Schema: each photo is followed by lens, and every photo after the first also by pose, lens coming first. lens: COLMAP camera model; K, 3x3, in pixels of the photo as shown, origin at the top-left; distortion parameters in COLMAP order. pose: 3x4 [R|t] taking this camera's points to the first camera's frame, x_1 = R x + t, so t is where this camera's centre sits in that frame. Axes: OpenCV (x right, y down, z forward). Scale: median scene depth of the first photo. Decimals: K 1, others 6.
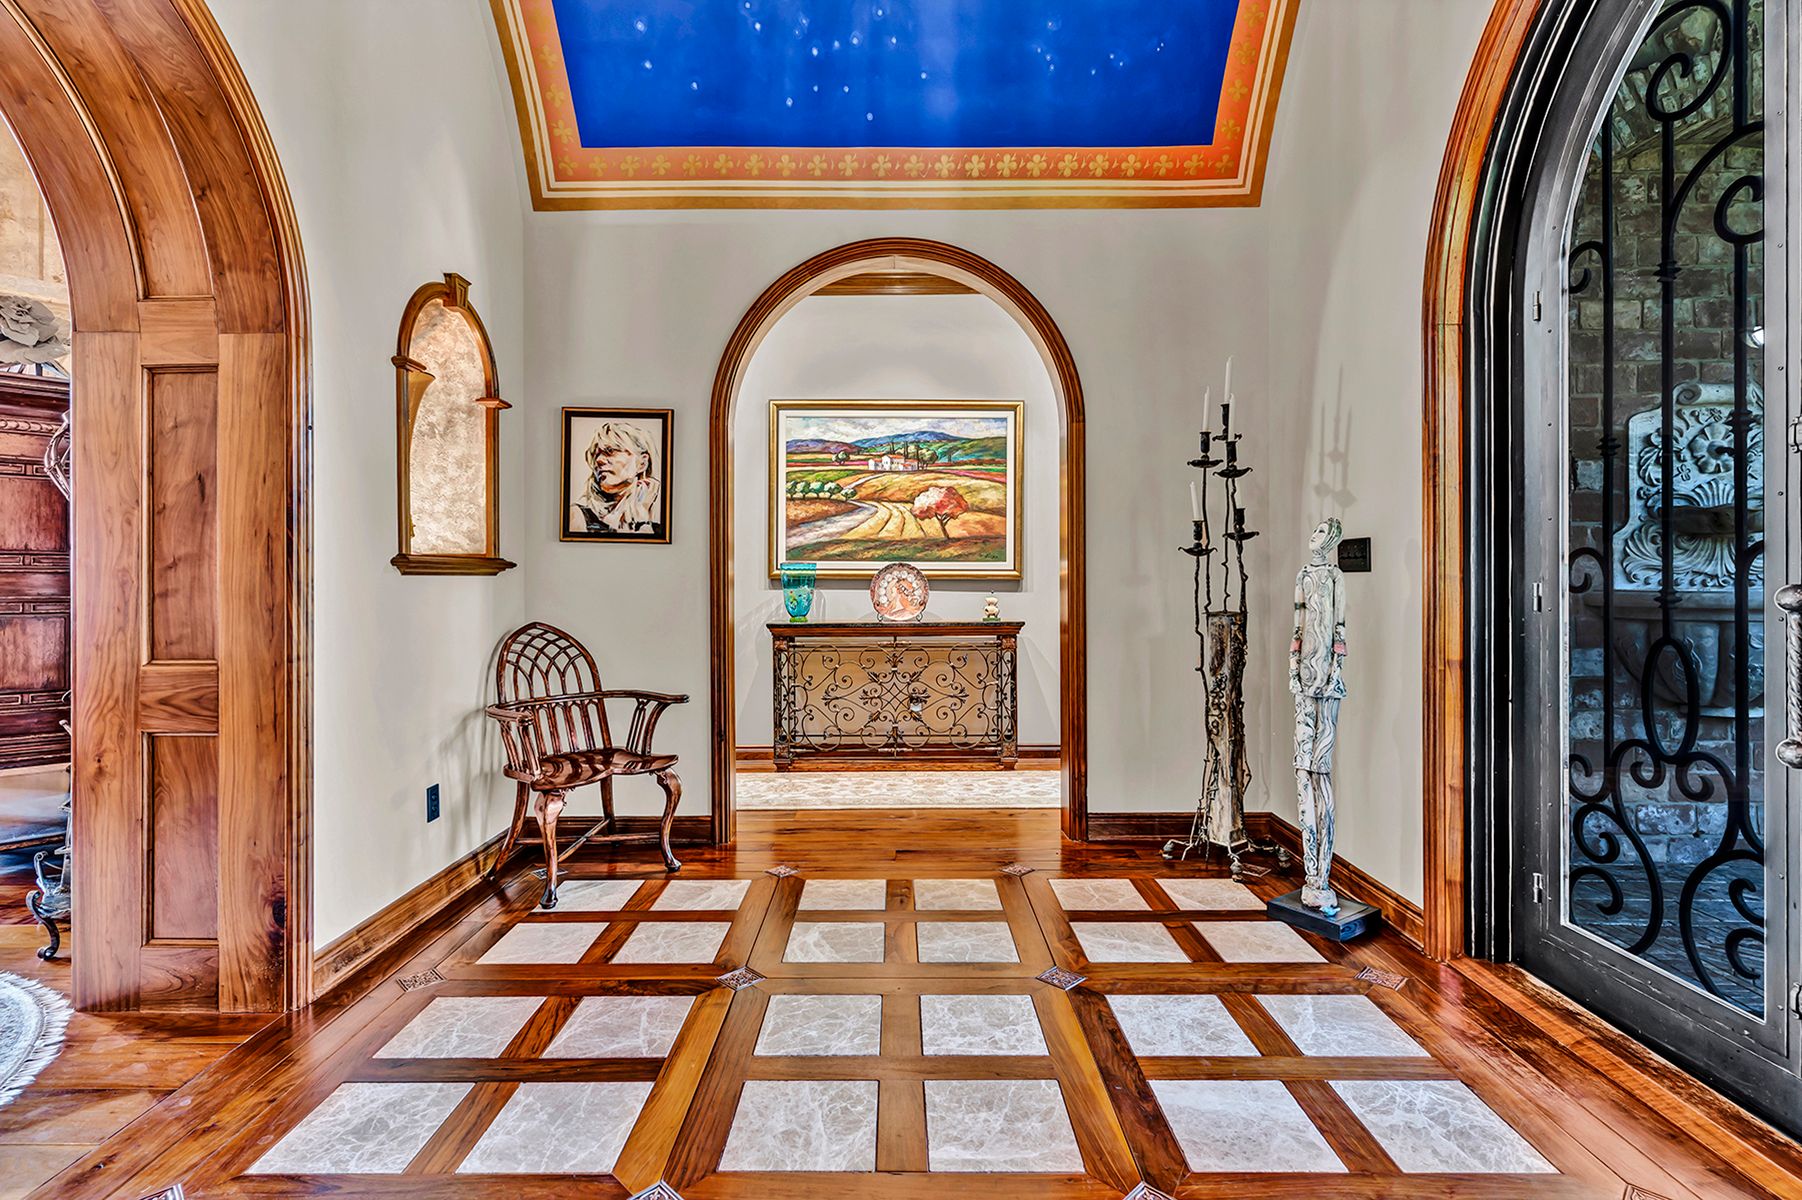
lens RADIAL K [[866.6, 0, 888.7], [0, 866.6, 580.7], [0, 0, 1]] dist [0.004596, -0.002659]
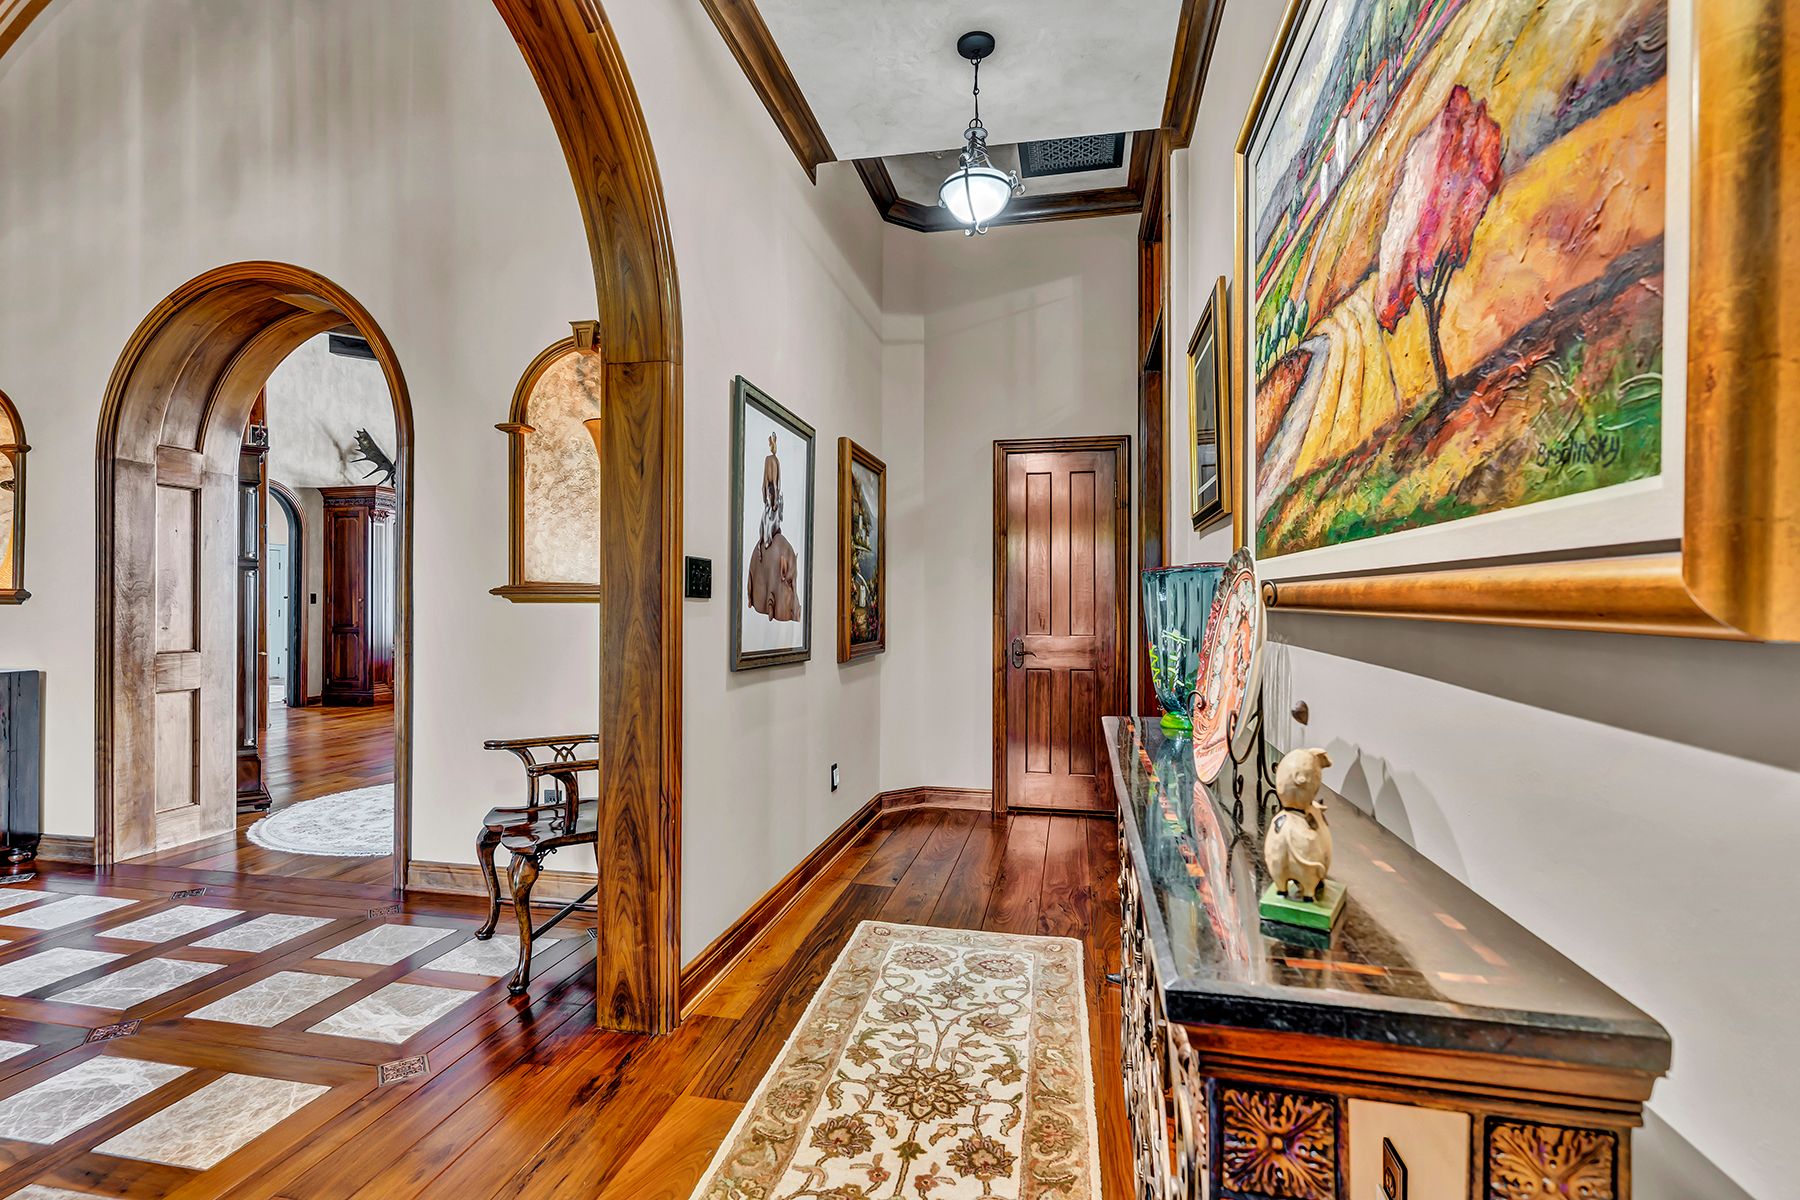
lens RADIAL K [[865.7, 0, 907.5], [0, 865.7, 596.0], [0, 0, 1]] dist [0.004596, -0.002659]
pose [[-0.204710, 0.001694, -0.978821, 0.395249], [0.002232, 0.999997, 0.001264, -0.011651], [0.978820, -0.001926, -0.204713, 1.393843]]
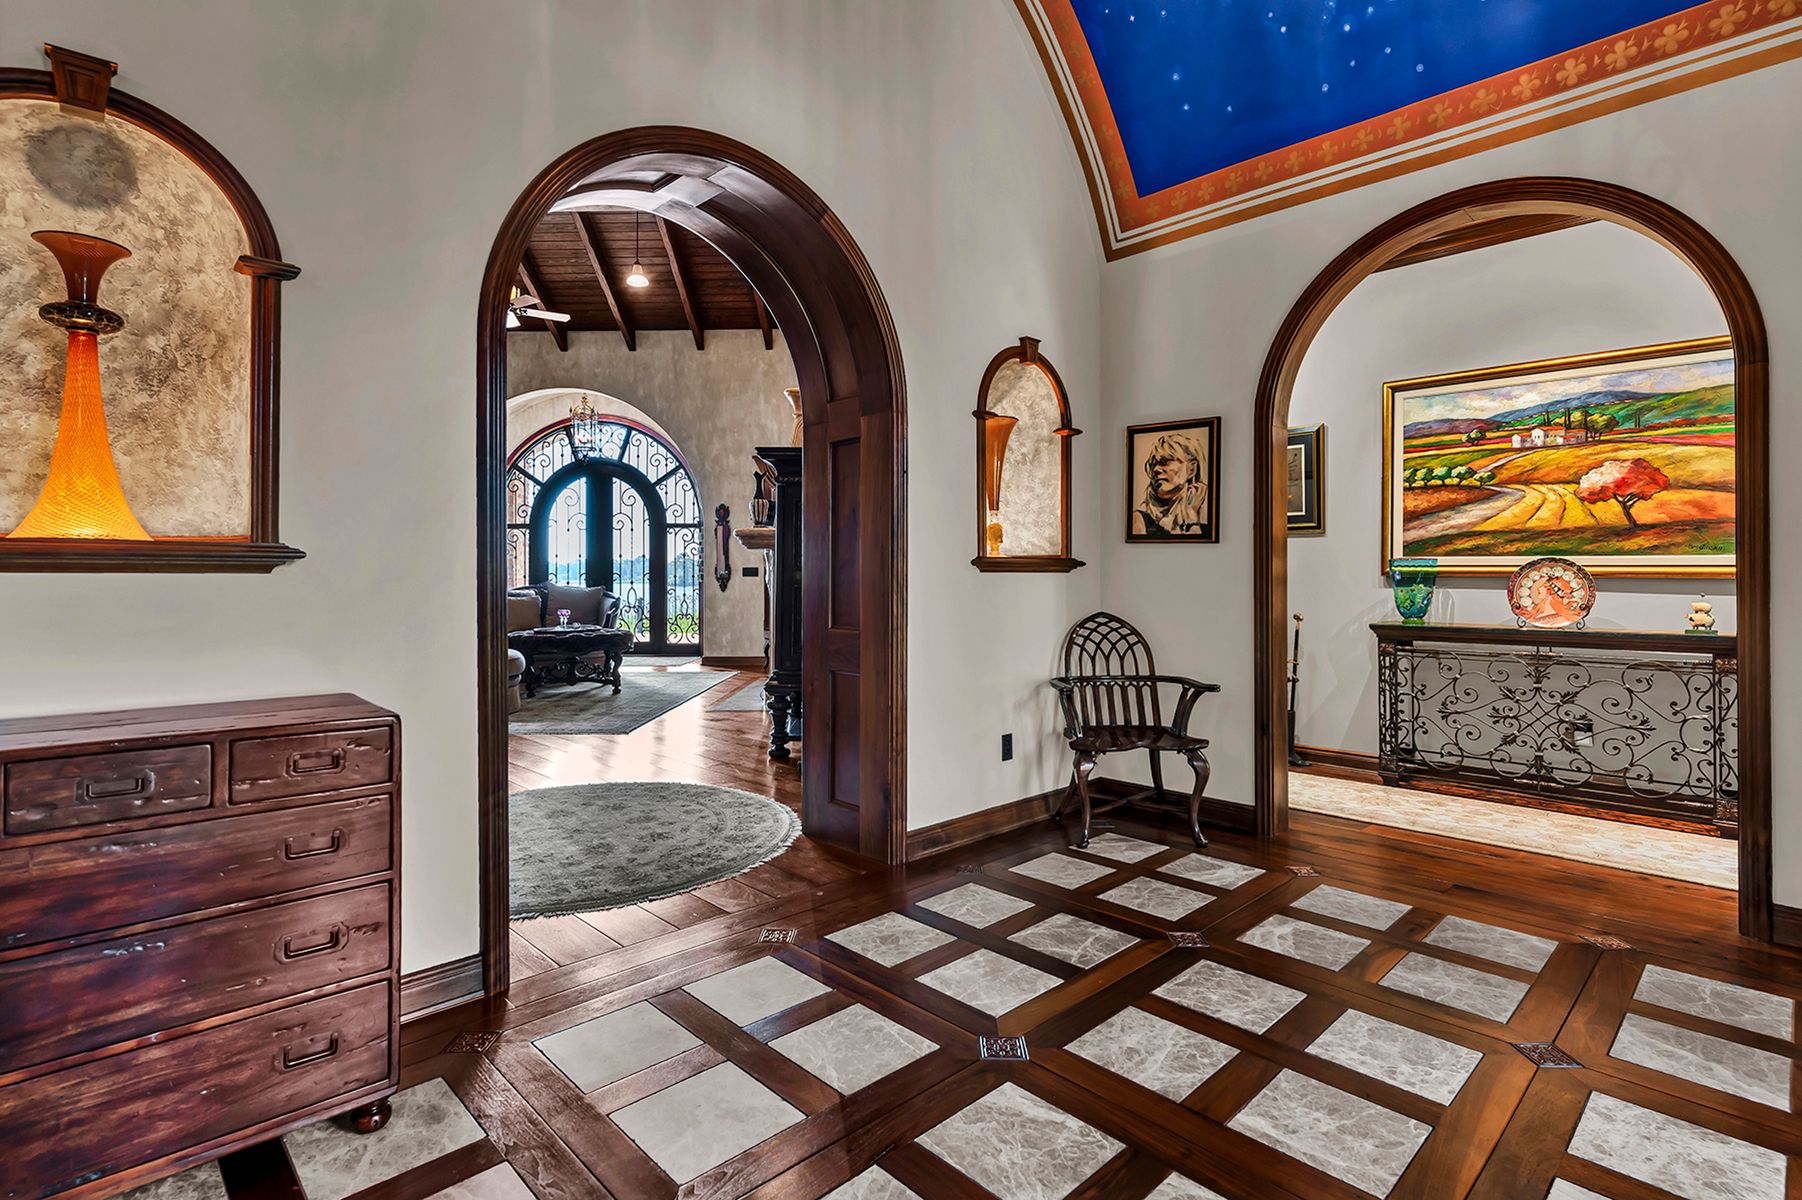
lens RADIAL K [[866.6, 0, 907.8], [0, 866.6, 577.7], [0, 0, 1]] dist [0.004596, -0.002659]
pose [[0.704350, 0.006091, -0.709827, 0.243490], [-0.005190, 0.999981, 0.003430, -0.001719], [0.709834, 0.001268, 0.704368, -0.020024]]
